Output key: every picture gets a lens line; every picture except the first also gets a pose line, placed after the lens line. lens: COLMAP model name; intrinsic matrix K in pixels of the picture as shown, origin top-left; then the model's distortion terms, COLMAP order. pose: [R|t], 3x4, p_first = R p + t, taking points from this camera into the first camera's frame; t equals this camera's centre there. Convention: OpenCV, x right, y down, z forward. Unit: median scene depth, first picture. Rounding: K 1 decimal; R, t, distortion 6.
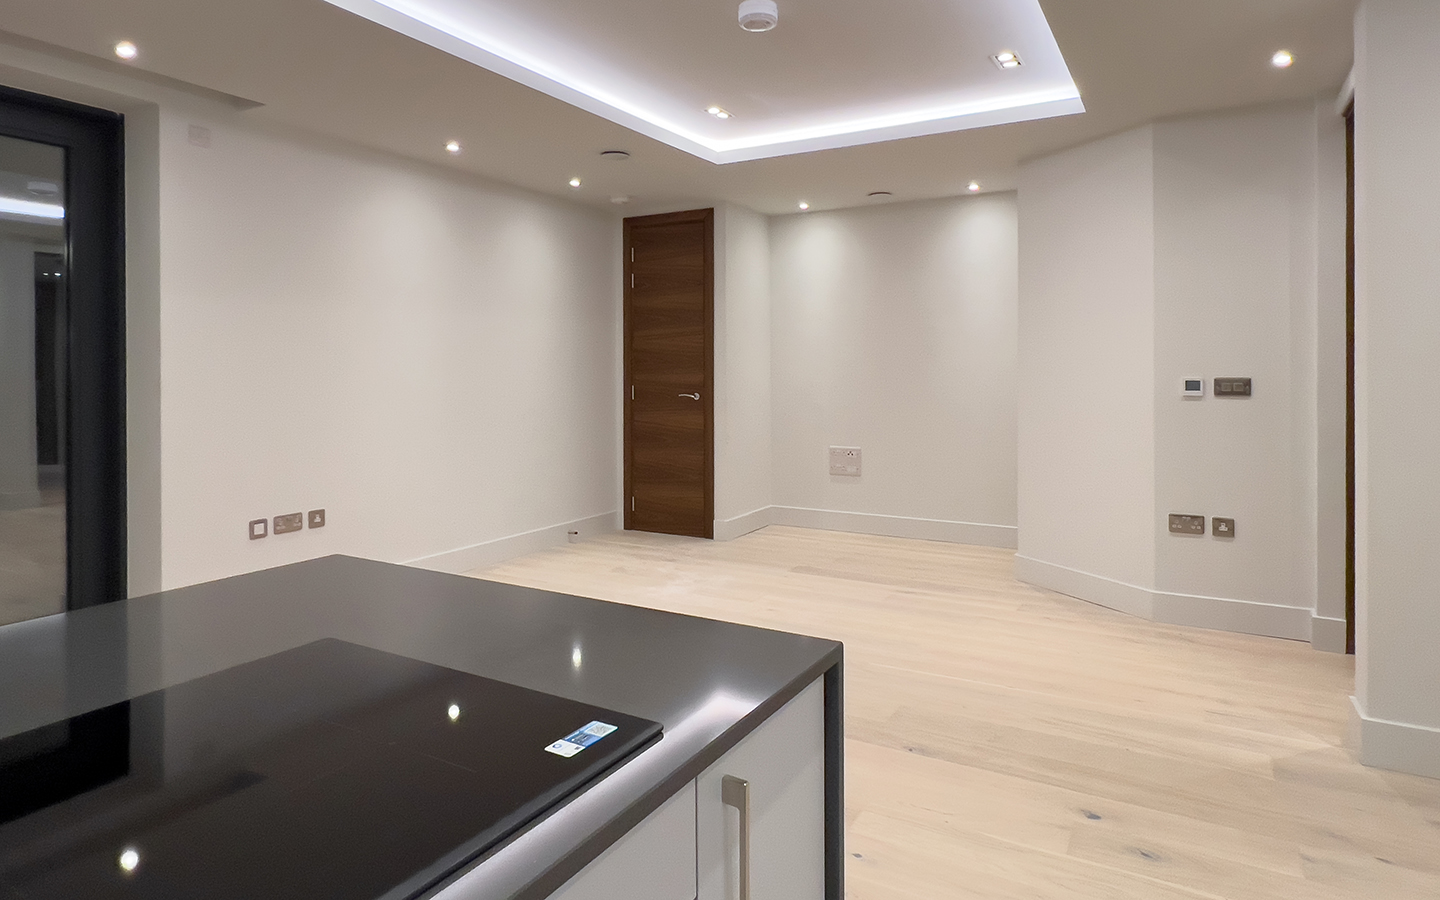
lens RADIAL K [[810.6, 0, 742.0], [0, 810.6, 370.0], [0, 0, 1]] dist [-0.004445, 0.000771]
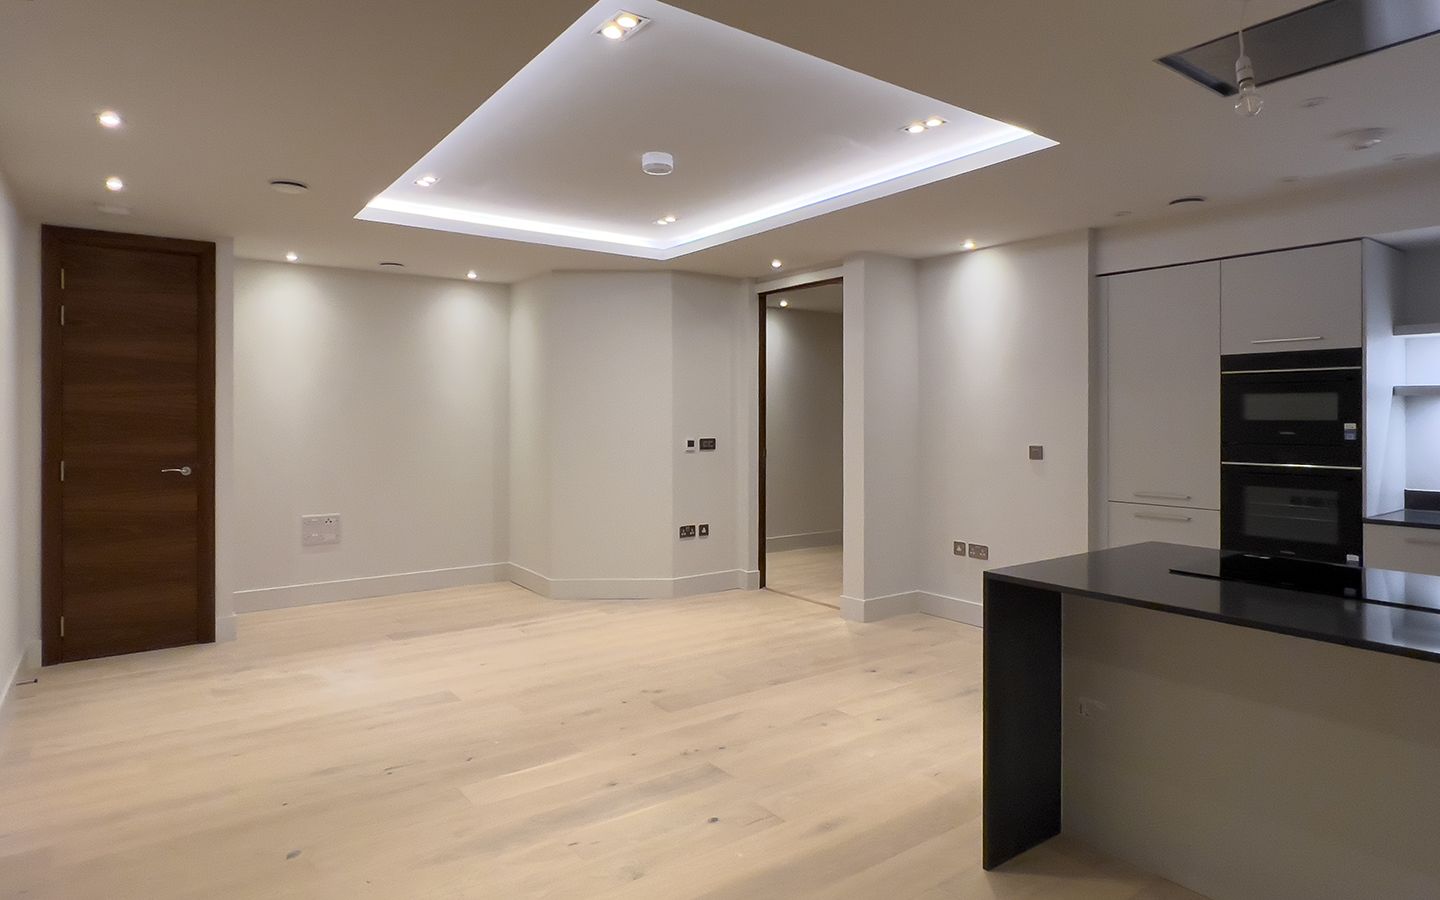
lens RADIAL K [[810.6, 0, 671.4], [0, 810.6, 414.7], [0, 0, 1]] dist [-0.004445, 0.000771]
pose [[0.446906, 0.003056, 0.894576, -0.563590], [0.000220, 0.999994, -0.003526, -0.020280], [-0.894581, 0.001773, 0.446902, 0.209539]]
